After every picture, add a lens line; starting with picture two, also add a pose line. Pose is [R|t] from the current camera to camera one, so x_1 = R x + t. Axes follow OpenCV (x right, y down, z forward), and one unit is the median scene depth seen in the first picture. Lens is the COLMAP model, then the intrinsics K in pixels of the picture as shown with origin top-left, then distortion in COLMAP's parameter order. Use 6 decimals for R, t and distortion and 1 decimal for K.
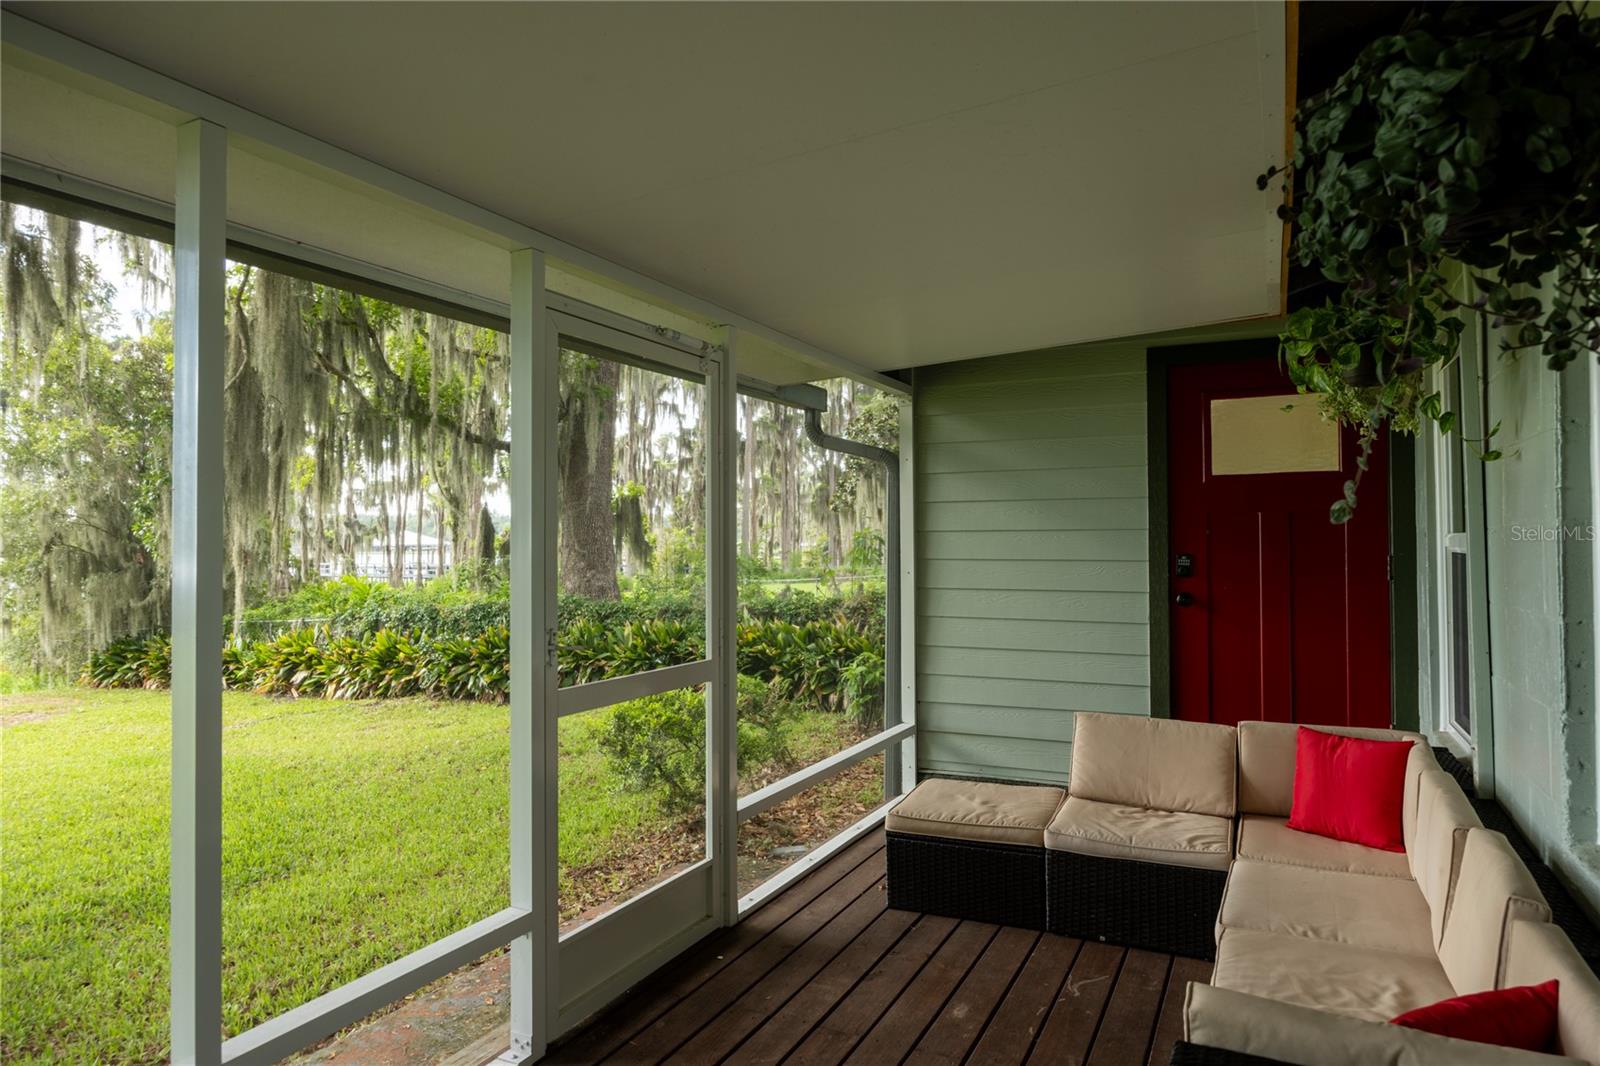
lens RADIAL K [[961.3, 0, 807.5], [0, 961.3, 532.5], [0, 0, 1]] dist [-0.008403, -0.001671]
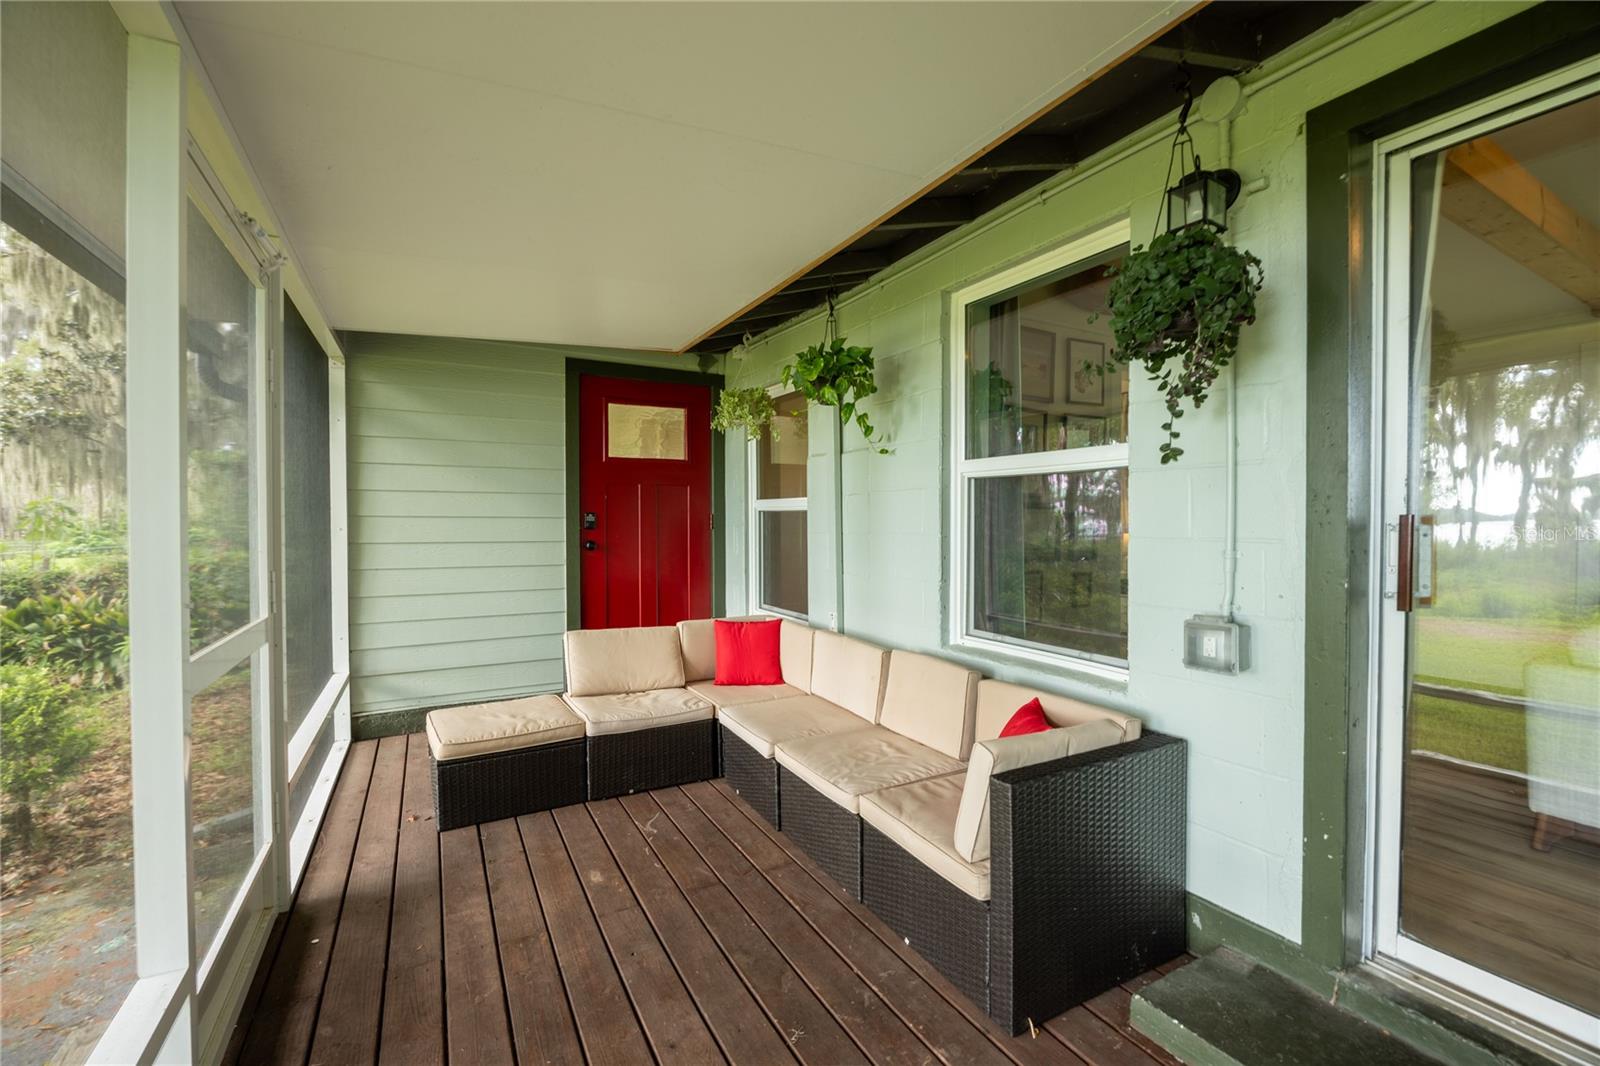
lens RADIAL K [[689.9, 0, 802.6], [0, 689.9, 536.1], [0, 0, 1]] dist [-0.016236, -0.000073]
pose [[0.570035, -0.011376, 0.821542, -0.244072], [-0.014050, 0.999623, 0.023590, 0.027951], [-0.821500, -0.024989, 0.569660, 0.186317]]
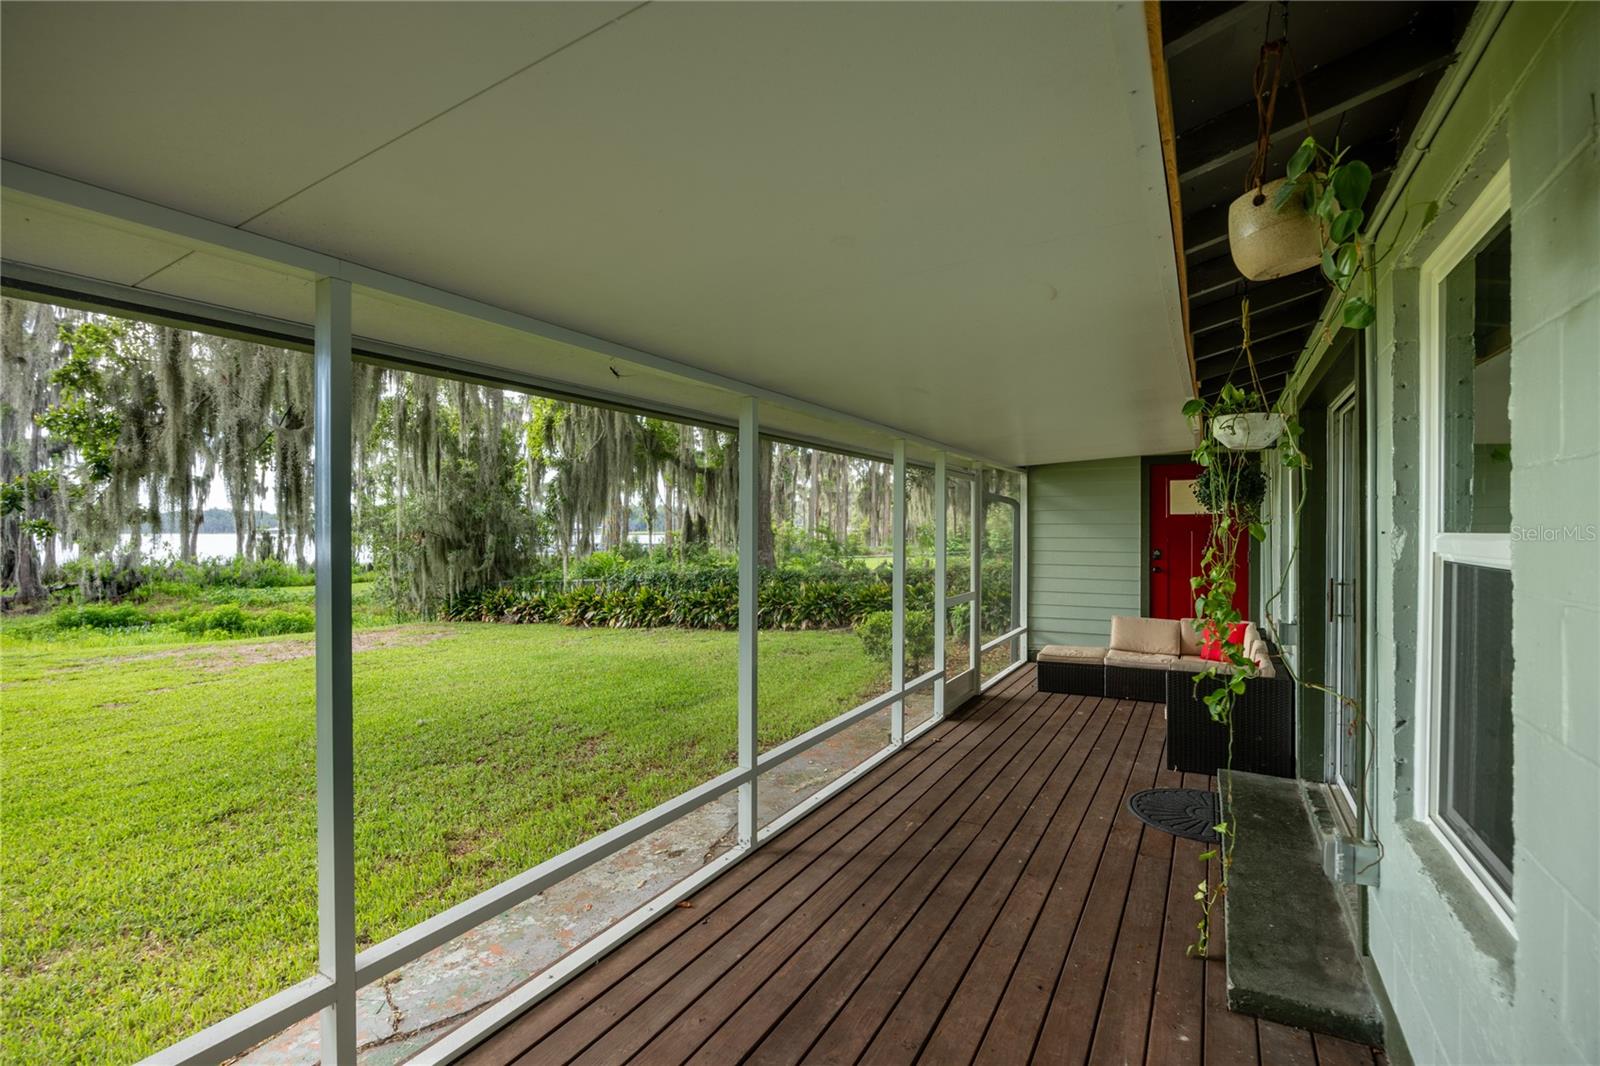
lens RADIAL K [[742.8, 0, 806.3], [0, 742.8, 537.9], [0, 0, 1]] dist [-0.010850, 0.001384]
pose [[0.999082, 0.006206, -0.042390, -0.346168], [-0.005111, 0.999652, 0.025869, -0.044863], [0.042536, -0.025628, 0.998766, -0.747258]]
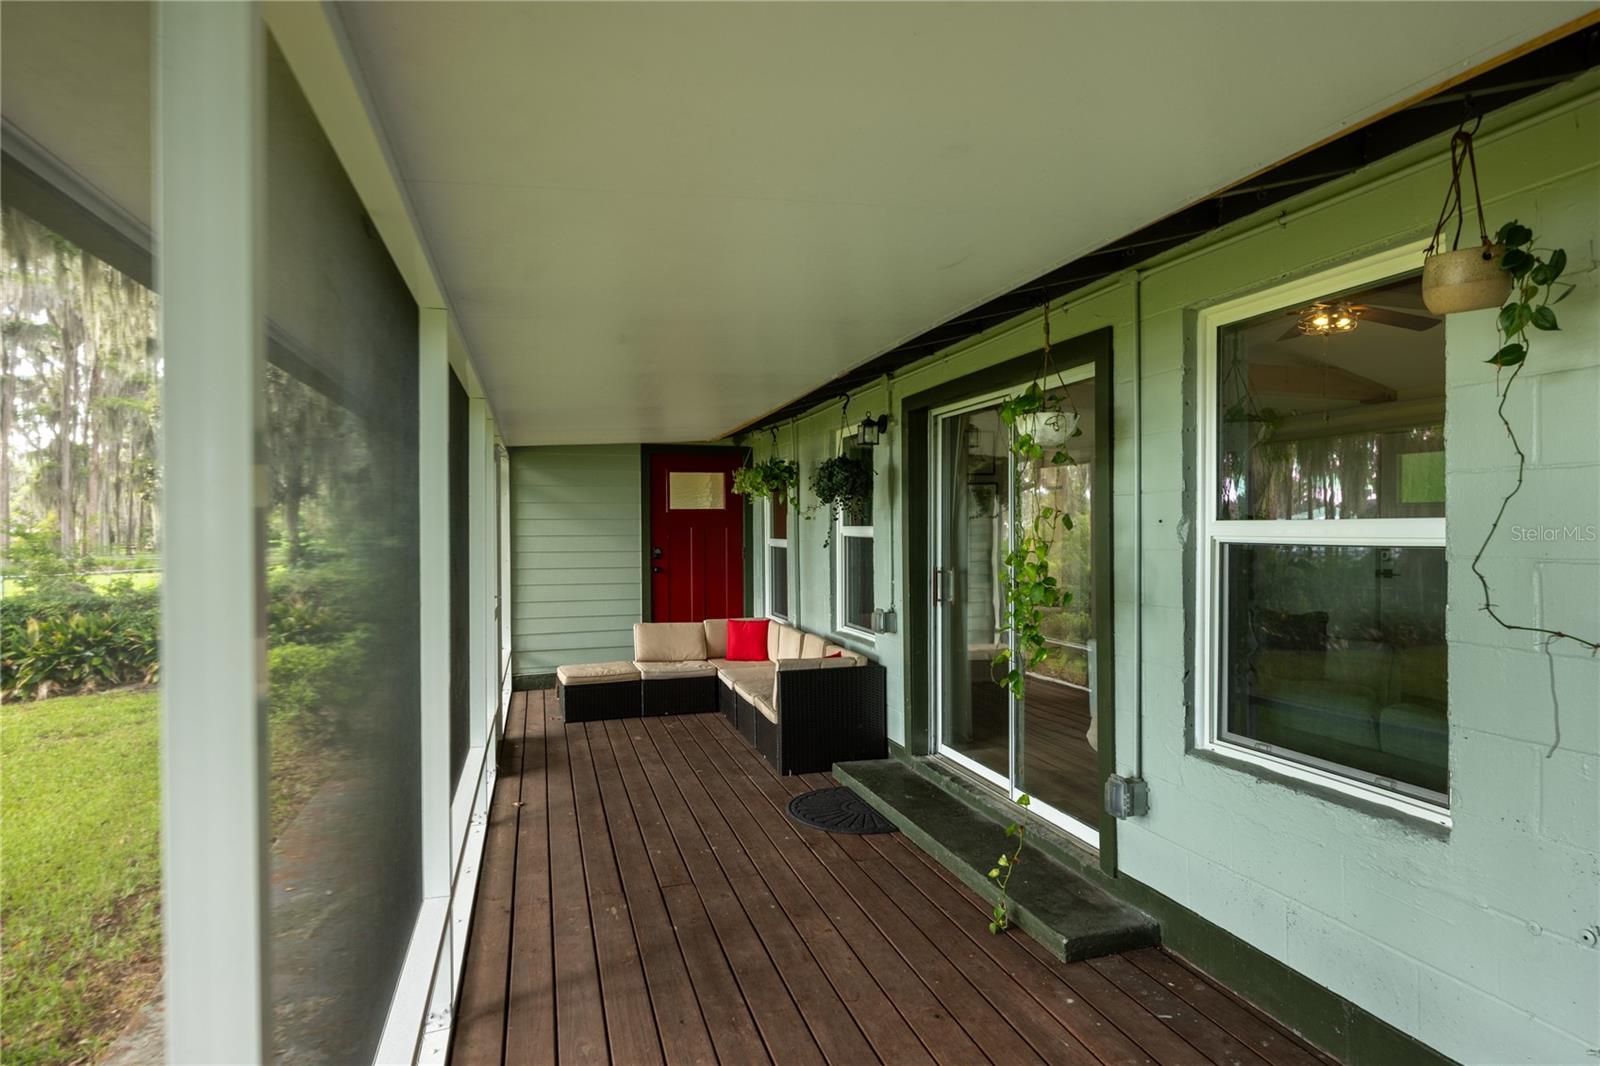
lens RADIAL K [[888.8, 0, 814.4], [0, 888.8, 535.1], [0, 0, 1]] dist [0.002224, 0.001250]
pose [[0.718835, -0.005027, 0.695162, -0.670861], [-0.007868, 0.999851, 0.015366, -0.035652], [-0.695136, -0.016515, 0.718689, -0.575337]]
